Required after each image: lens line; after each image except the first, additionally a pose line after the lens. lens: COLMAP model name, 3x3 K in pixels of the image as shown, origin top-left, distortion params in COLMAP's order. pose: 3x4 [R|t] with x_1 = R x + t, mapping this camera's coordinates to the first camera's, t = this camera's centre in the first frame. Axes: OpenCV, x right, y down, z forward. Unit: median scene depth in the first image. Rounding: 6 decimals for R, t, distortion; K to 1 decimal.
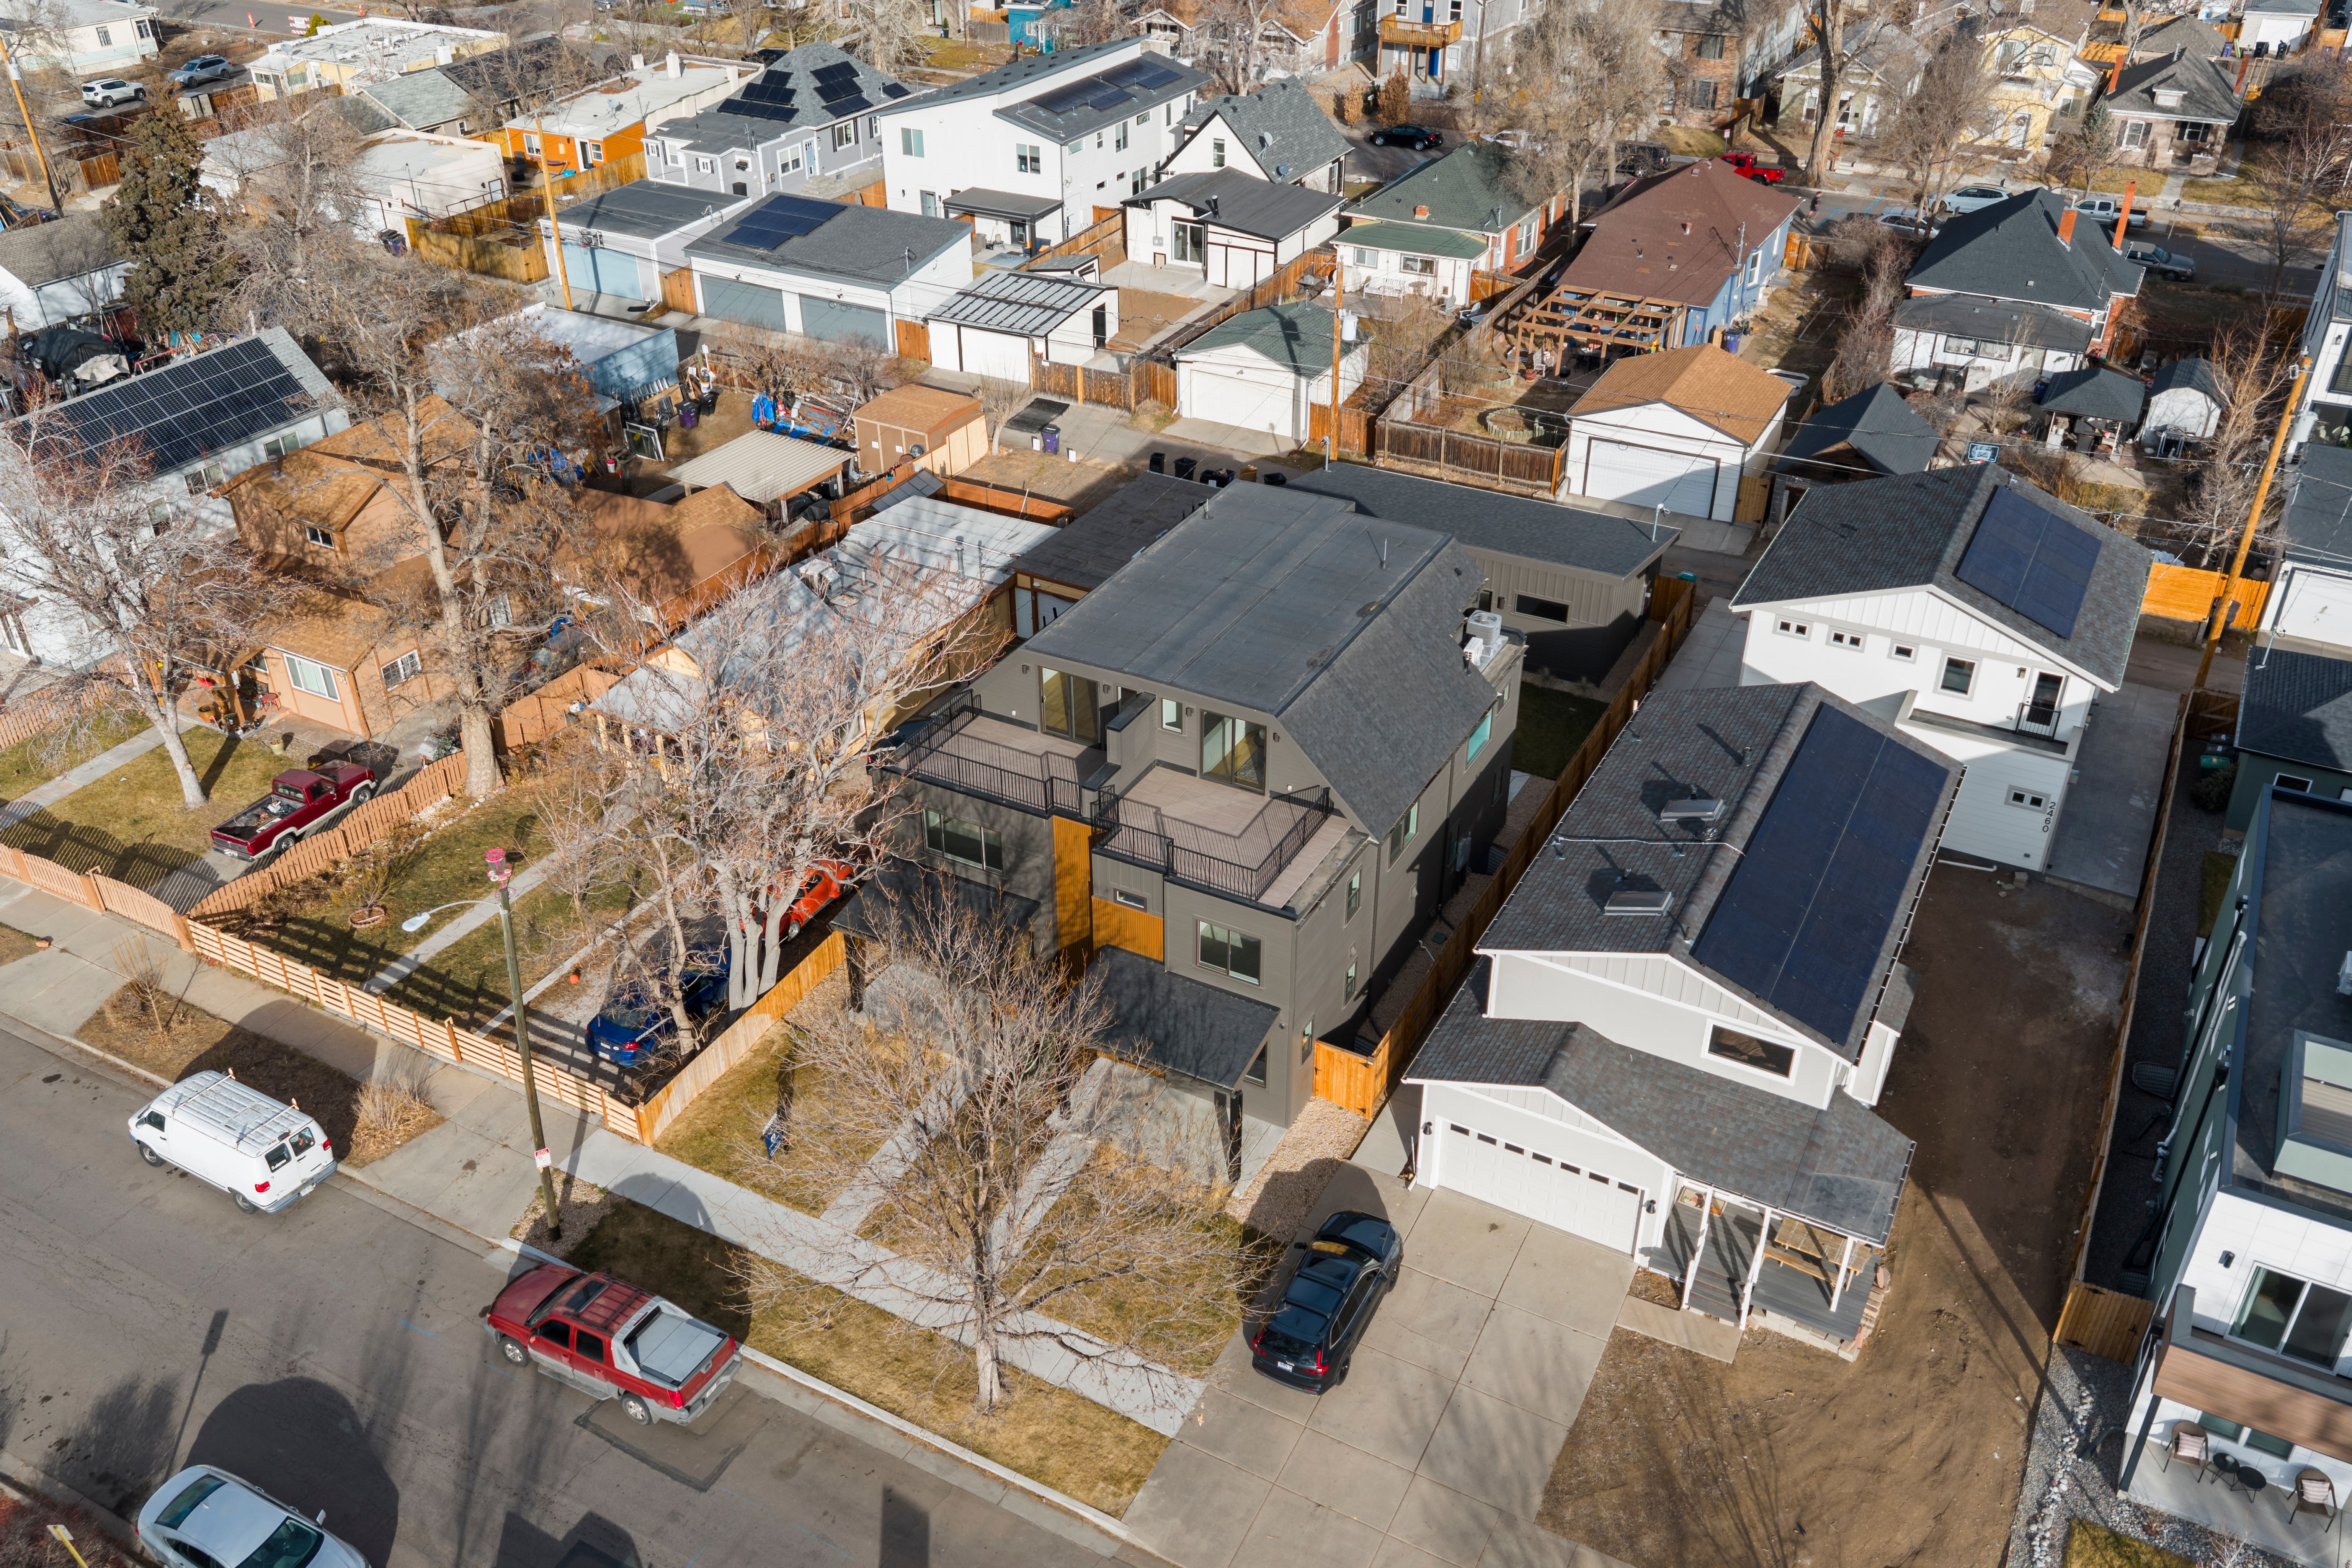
lens RADIAL K [[1918.3, 0, 1176.0], [0, 1918.3, 784.0], [0, 0, 1]] dist [0.092811, -0.233797]
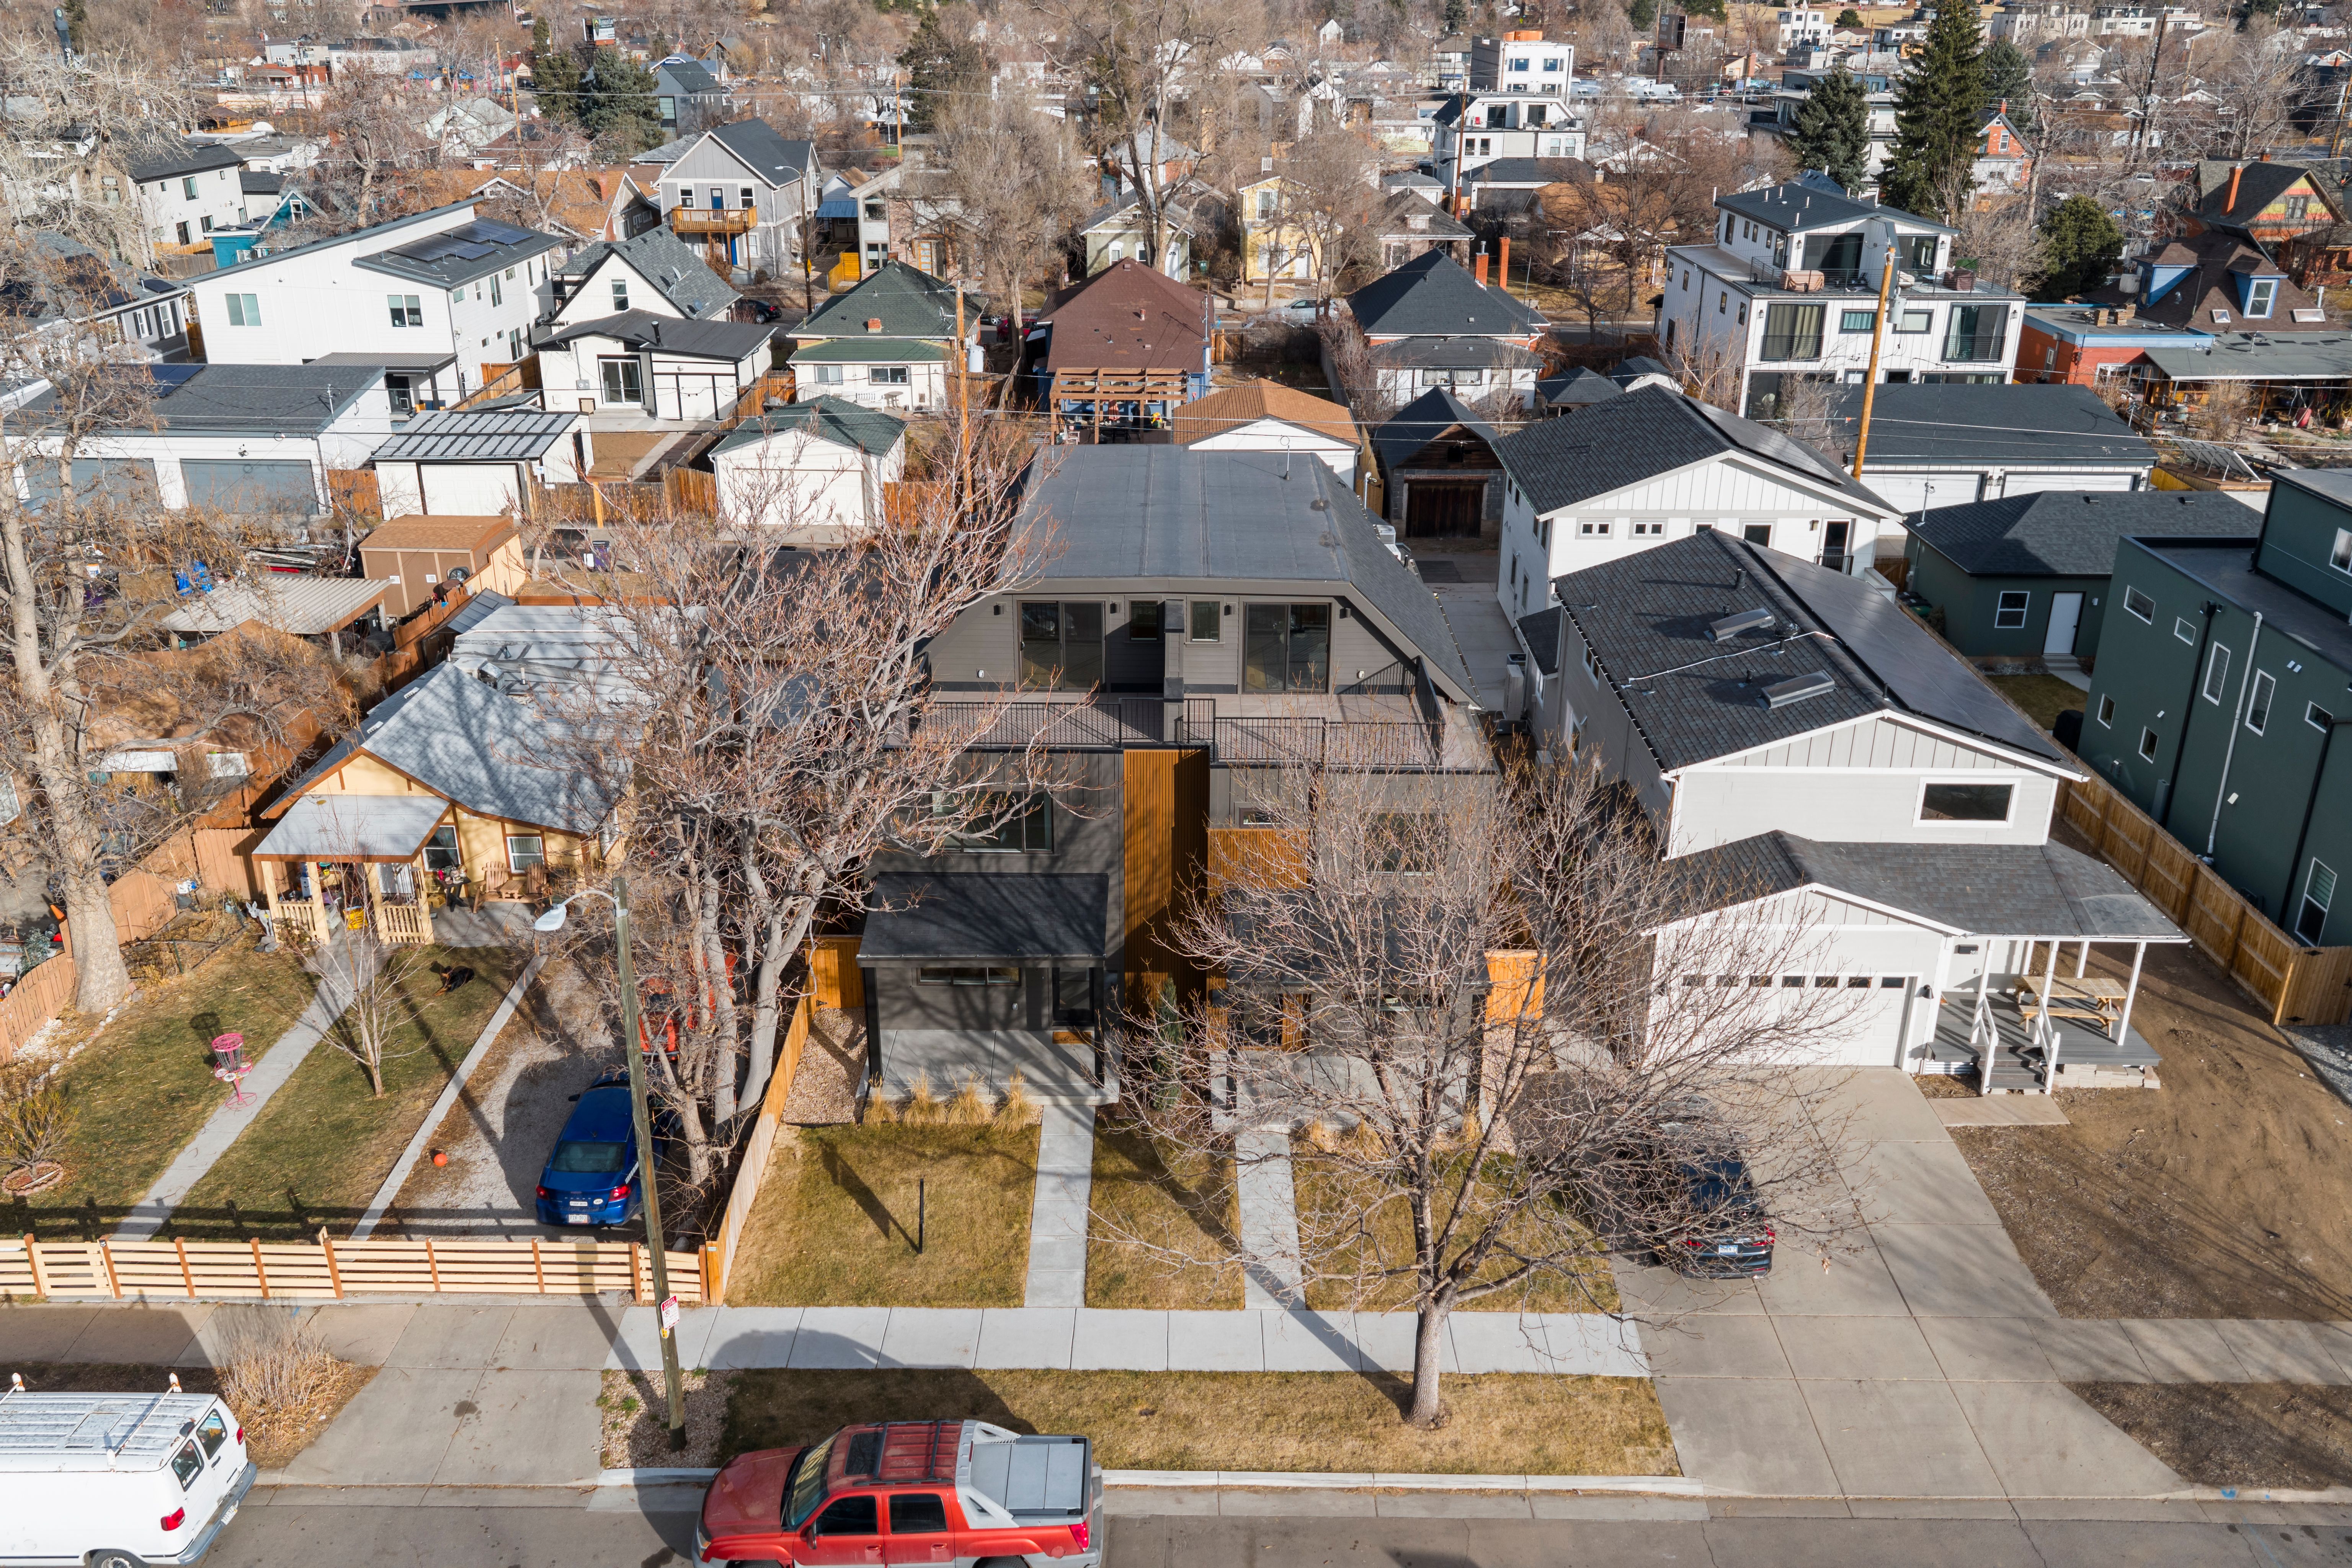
lens RADIAL K [[1931.3, 0, 1176.0], [0, 1931.3, 784.0], [0, 0, 1]] dist [0.016123, -0.013210]
pose [[0.881311, -0.173017, 0.439722, -0.212853], [0.243399, 0.963828, -0.108595, 0.065129], [-0.405027, 0.202734, 0.891545, 0.147180]]
